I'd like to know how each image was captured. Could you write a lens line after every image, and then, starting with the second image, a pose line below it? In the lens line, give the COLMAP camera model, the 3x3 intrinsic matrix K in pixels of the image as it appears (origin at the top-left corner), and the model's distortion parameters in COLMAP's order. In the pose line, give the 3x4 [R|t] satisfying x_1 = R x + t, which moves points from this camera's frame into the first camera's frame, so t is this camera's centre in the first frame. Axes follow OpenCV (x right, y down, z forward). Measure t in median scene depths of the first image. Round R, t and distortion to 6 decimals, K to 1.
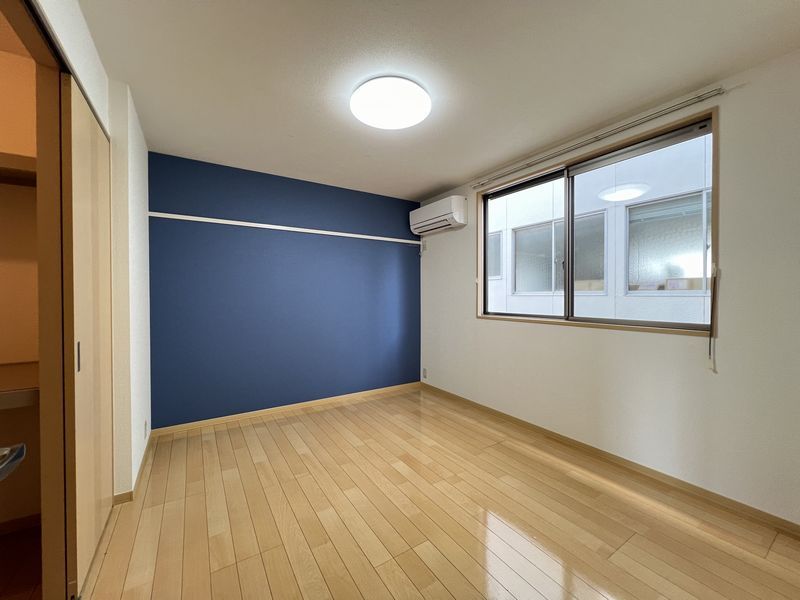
lens RADIAL K [[321.4, 0, 400.0], [0, 321.4, 300.0], [0, 0, 1]] dist [-0.000012, -0.000004]
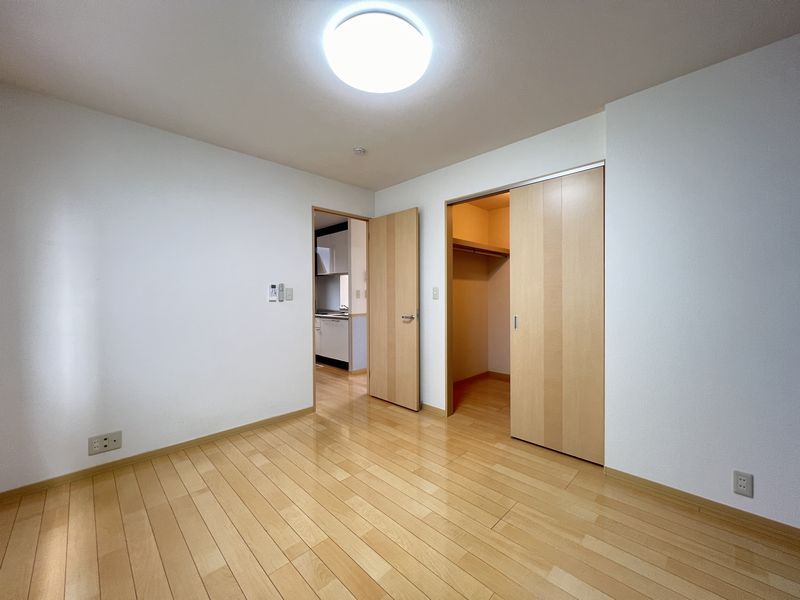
lens RADIAL K [[320.2, 0, 400.0], [0, 320.2, 300.0], [0, 0, 1]] dist [-0.000322, -0.000101]
pose [[-0.977118, 0.010810, -0.212424, 0.095224], [0.005634, 0.999673, 0.024955, -0.015995], [0.212625, 0.023187, -0.976859, 1.894079]]
